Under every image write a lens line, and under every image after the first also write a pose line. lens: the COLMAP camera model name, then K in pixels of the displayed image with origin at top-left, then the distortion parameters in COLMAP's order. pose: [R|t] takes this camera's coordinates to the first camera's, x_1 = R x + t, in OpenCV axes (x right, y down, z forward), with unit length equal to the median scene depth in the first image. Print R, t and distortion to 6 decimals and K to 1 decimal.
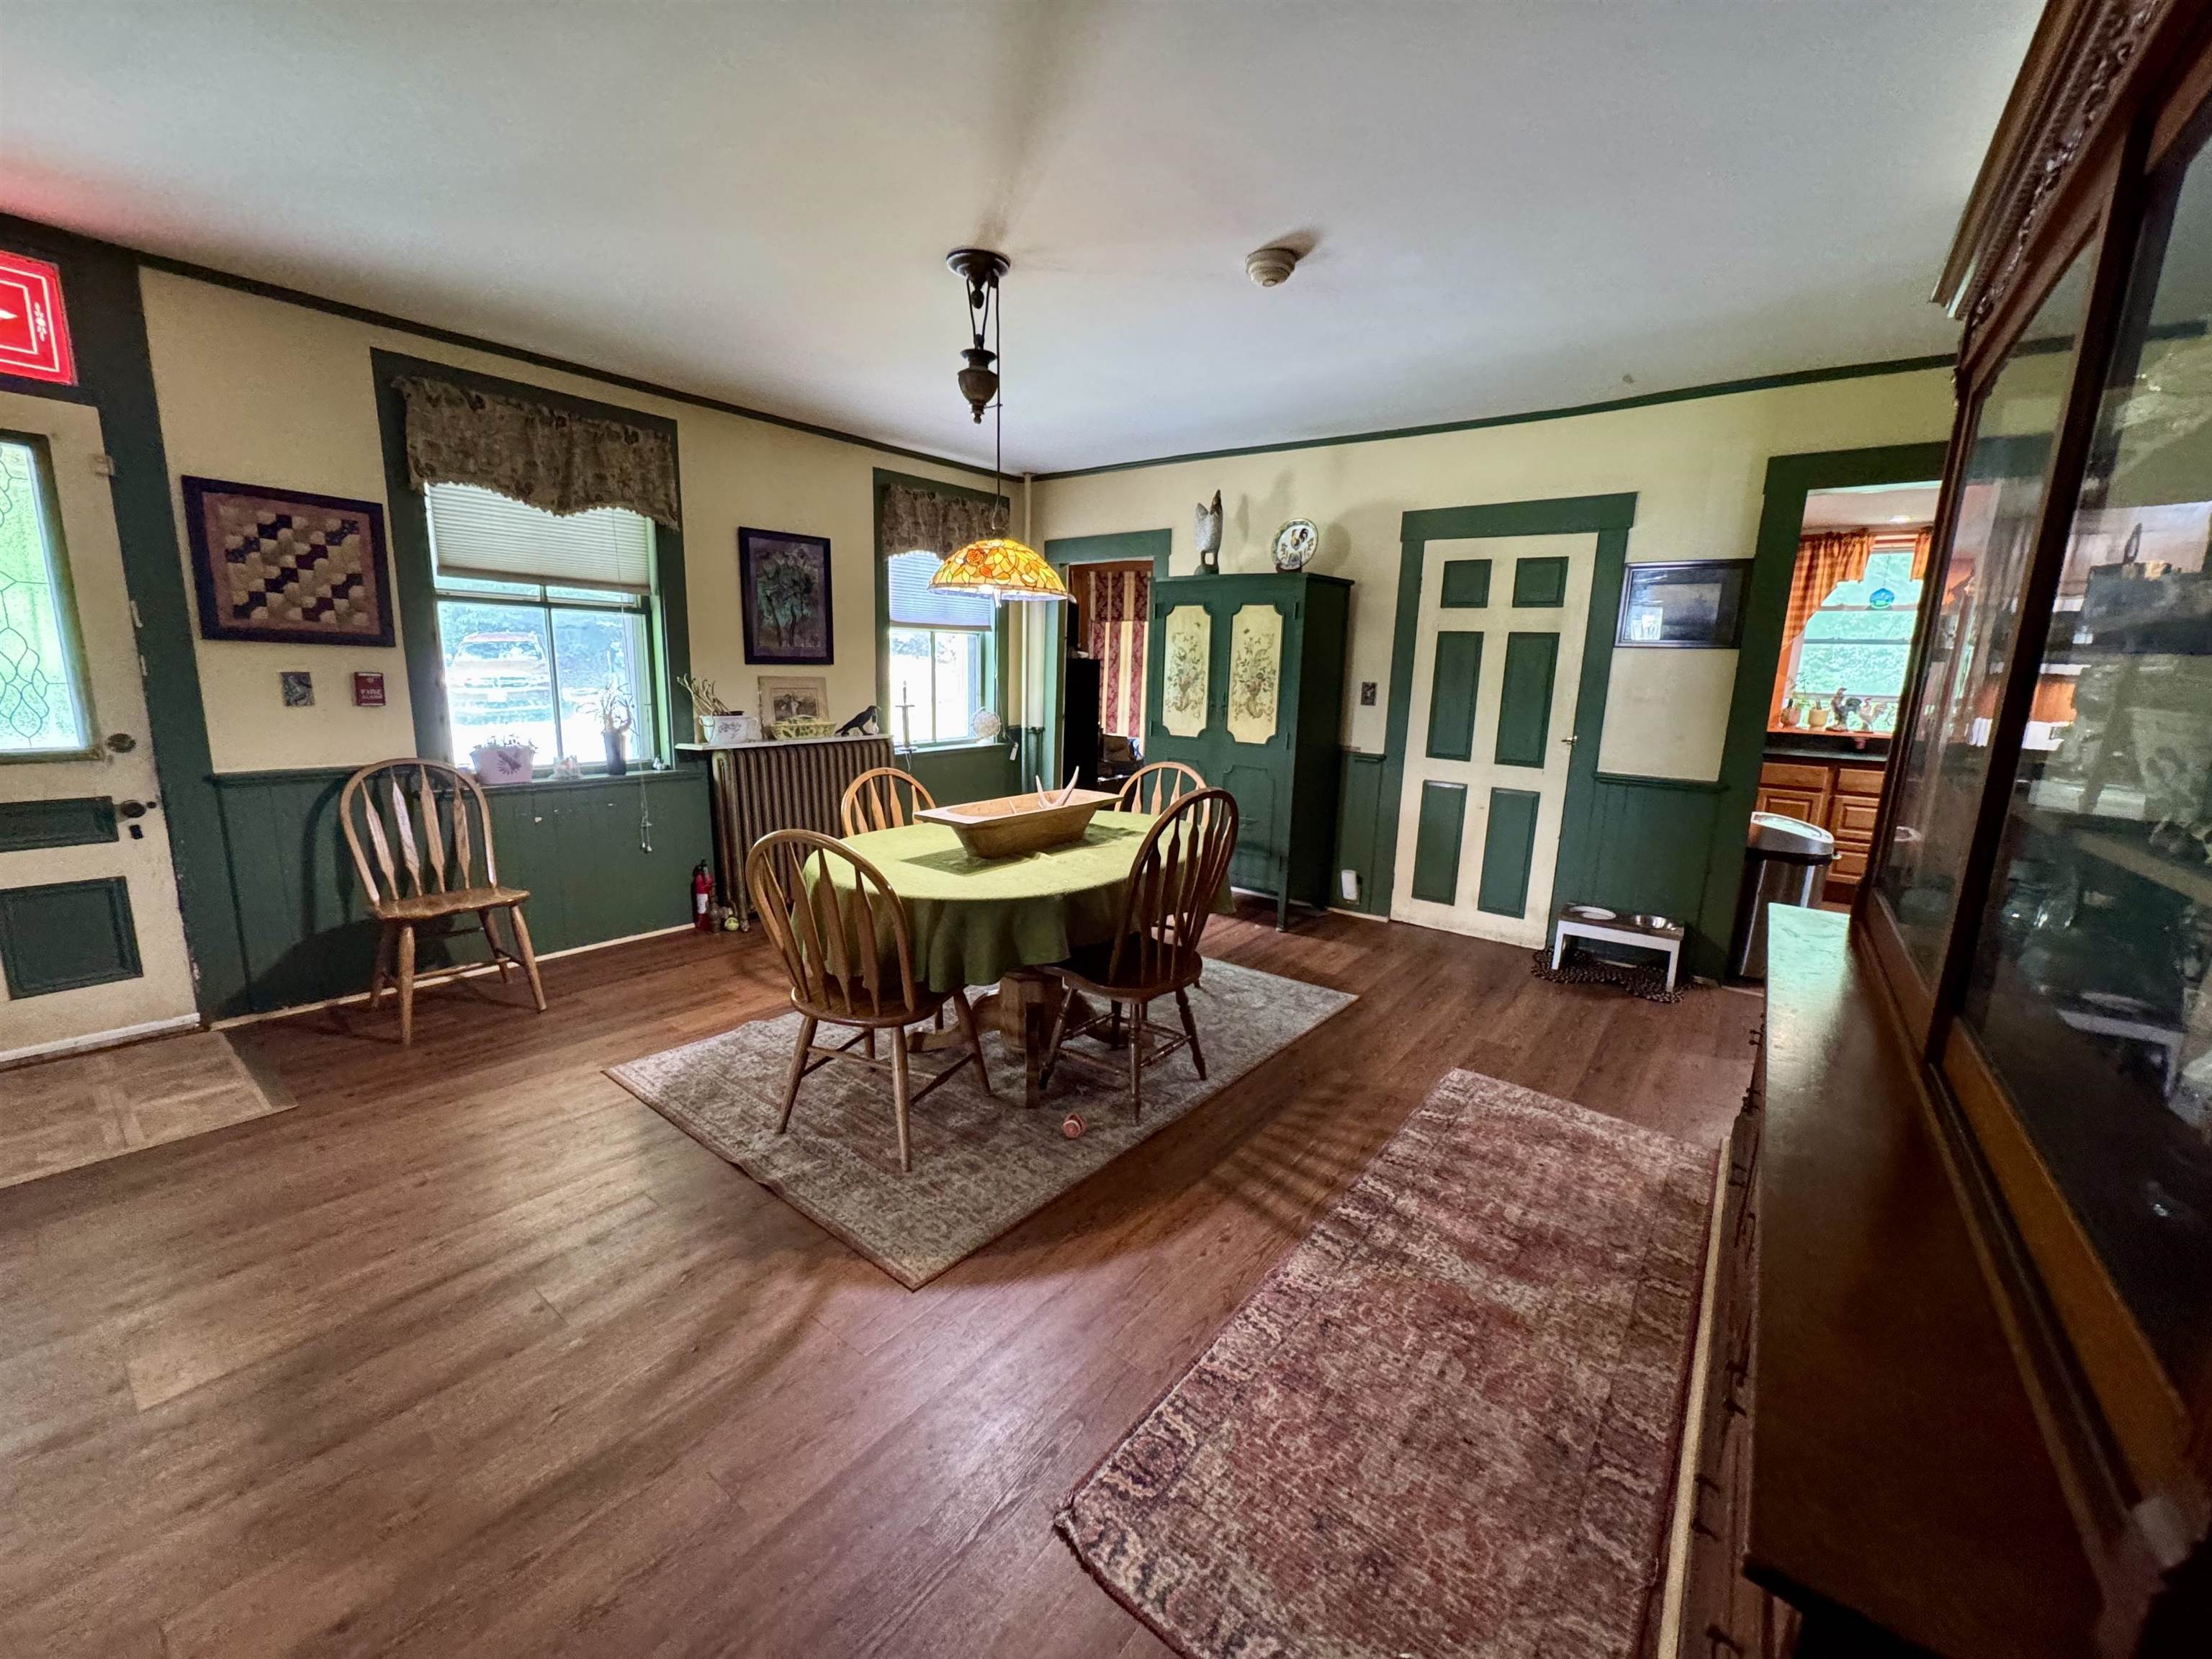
lens RADIAL K [[882.5, 0, 1108.1], [0, 882.5, 822.6], [0, 0, 1]] dist [-0.002412, 0.000317]
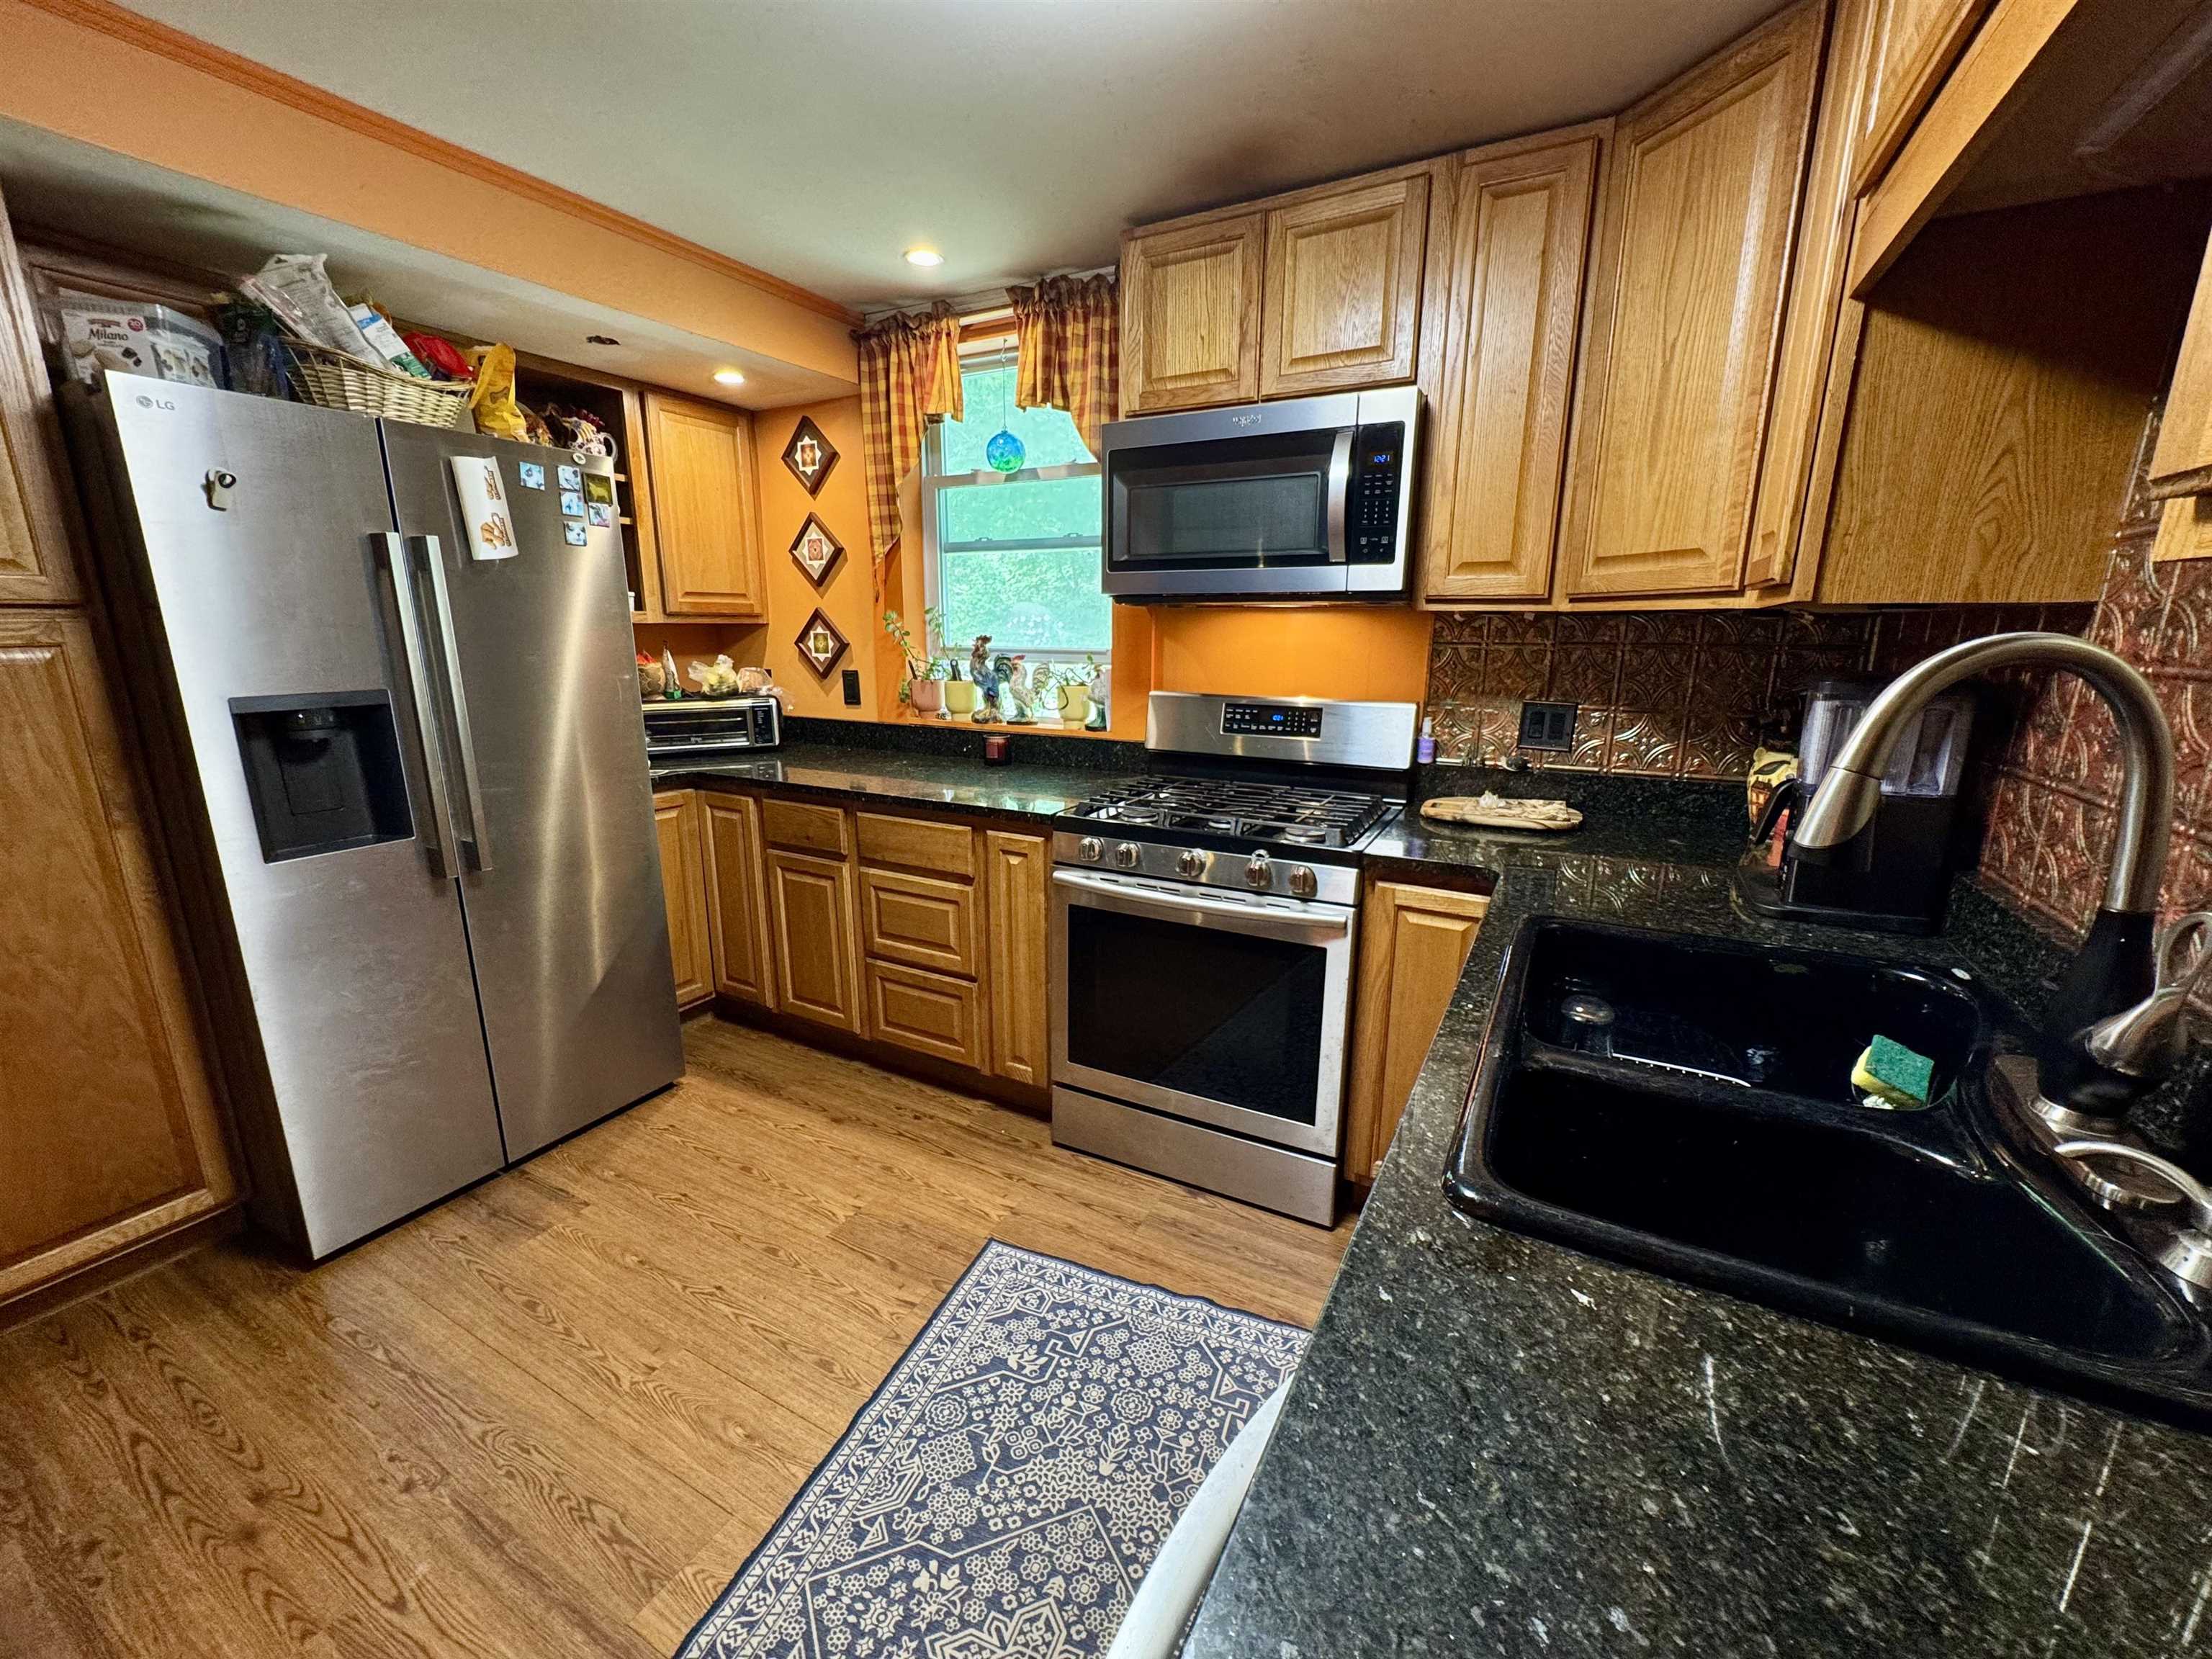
lens RADIAL K [[882.5, 0, 1109.3], [0, 882.5, 826.7], [0, 0, 1]] dist [-0.002412, 0.000317]
pose [[0.987727, -0.056187, 0.145731, 1.092937], [0.049896, 0.997673, 0.046474, -0.084050], [-0.148003, -0.038633, 0.988232, 0.638843]]
